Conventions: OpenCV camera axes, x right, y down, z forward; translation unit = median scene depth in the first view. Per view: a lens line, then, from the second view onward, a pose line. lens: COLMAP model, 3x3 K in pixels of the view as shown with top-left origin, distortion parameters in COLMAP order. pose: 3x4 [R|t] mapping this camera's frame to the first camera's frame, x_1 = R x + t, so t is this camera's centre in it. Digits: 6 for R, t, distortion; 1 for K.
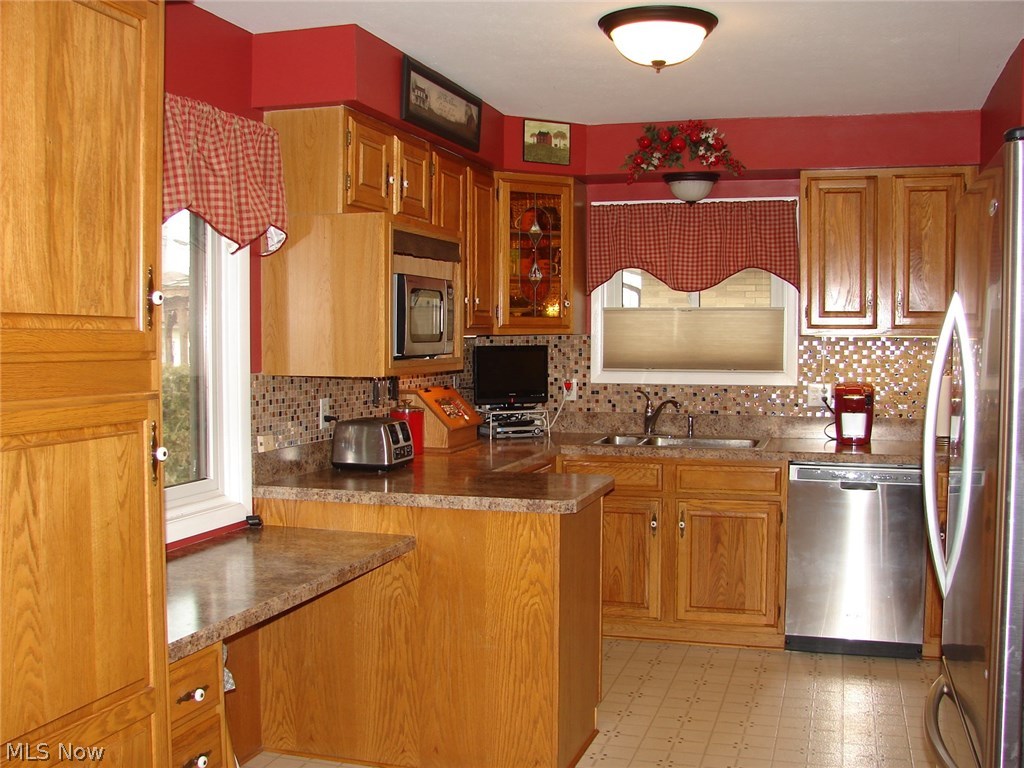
lens RADIAL K [[1110.1, 0, 512.0], [0, 1110.1, 384.0], [0, 0, 1]] dist [-0.200313, 0.151289]
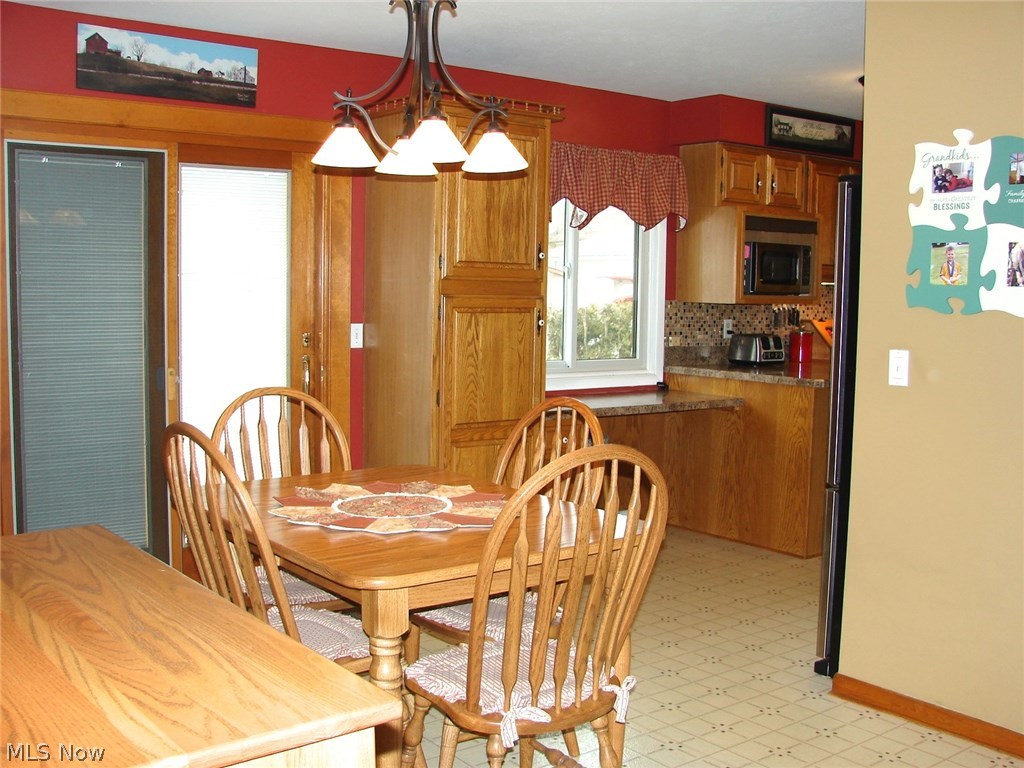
lens RADIAL K [[1110.1, 0, 512.0], [0, 1110.1, 384.0], [0, 0, 1]] dist [-0.200313, 0.151289]
pose [[0.819324, 0.064104, -0.569736, 0.569302], [-0.041953, 0.997769, 0.051933, 0.042811], [0.571794, -0.018648, 0.820185, -0.568472]]
